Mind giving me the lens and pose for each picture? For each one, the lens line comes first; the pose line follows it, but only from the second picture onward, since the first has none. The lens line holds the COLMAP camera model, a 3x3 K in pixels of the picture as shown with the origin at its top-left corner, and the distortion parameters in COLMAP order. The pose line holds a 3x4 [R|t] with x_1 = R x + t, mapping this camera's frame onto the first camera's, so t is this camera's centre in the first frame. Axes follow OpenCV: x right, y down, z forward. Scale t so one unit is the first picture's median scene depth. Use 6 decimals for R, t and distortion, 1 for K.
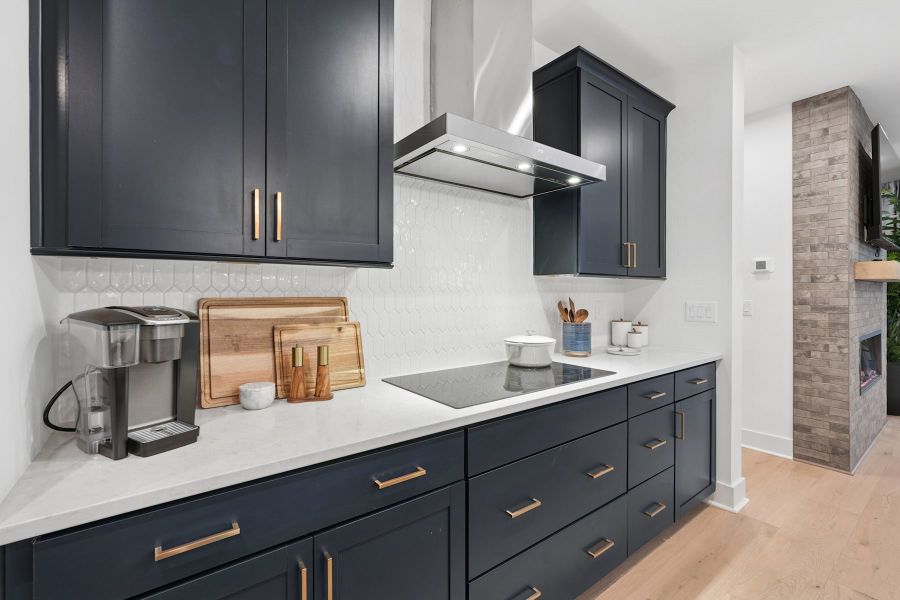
lens RADIAL K [[397.5, 0, 448.2], [0, 397.5, 294.5], [0, 0, 1]] dist [-0.012061, 0.006259]
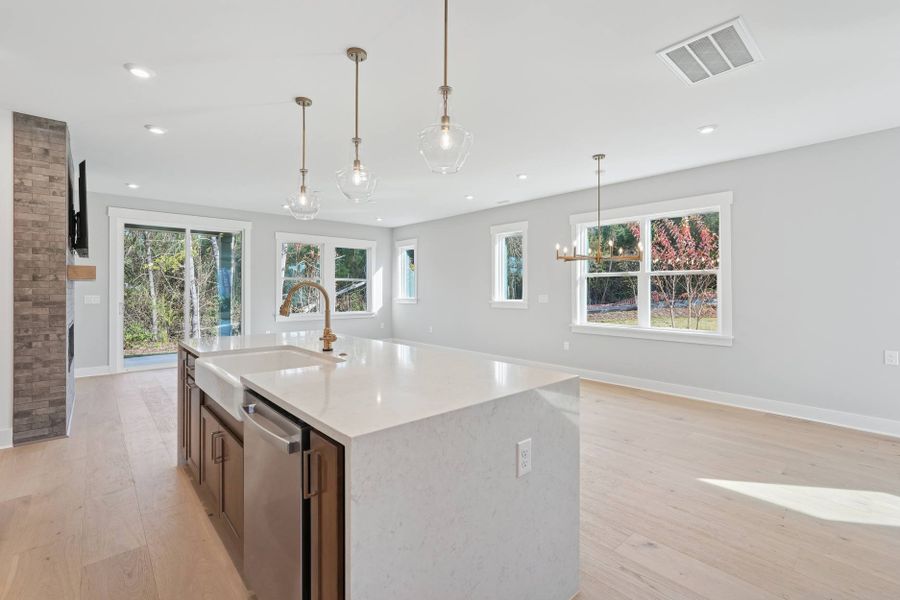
lens RADIAL K [[397.5, 0, 459.8], [0, 397.5, 286.5], [0, 0, 1]] dist [-0.012061, 0.006259]
pose [[-0.095513, 0.003695, 0.995421, -0.319082], [0.001340, 0.999993, -0.003583, -0.008904], [-0.995427, 0.000992, -0.095518, -0.101418]]
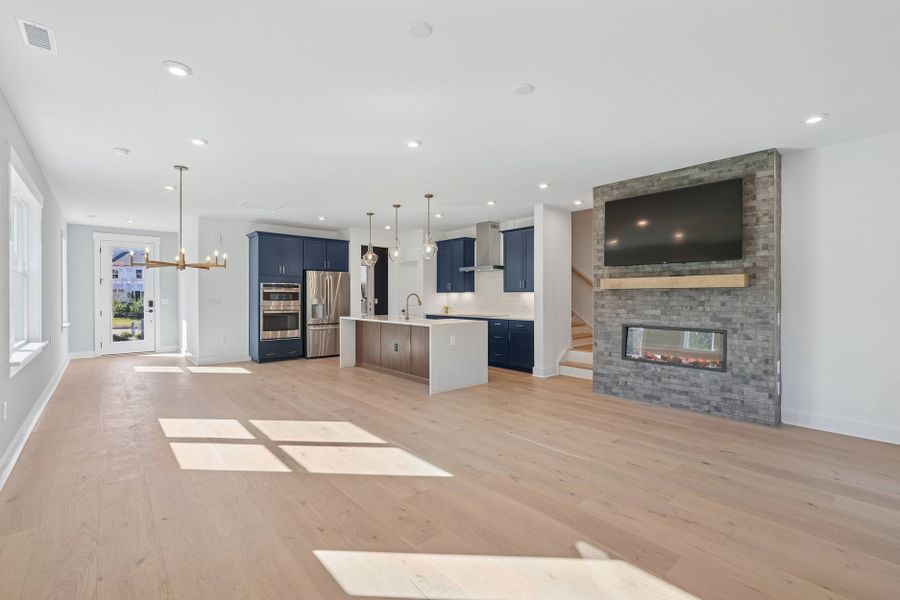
lens RADIAL K [[397.5, 0, 446.8], [0, 397.5, 300.9], [0, 0, 1]] dist [-0.012061, 0.006259]
pose [[0.065384, 0.009075, -0.997819, 2.746701], [-0.007095, 0.999938, 0.008630, 0.003248], [0.997835, 0.006515, 0.065444, 0.167482]]
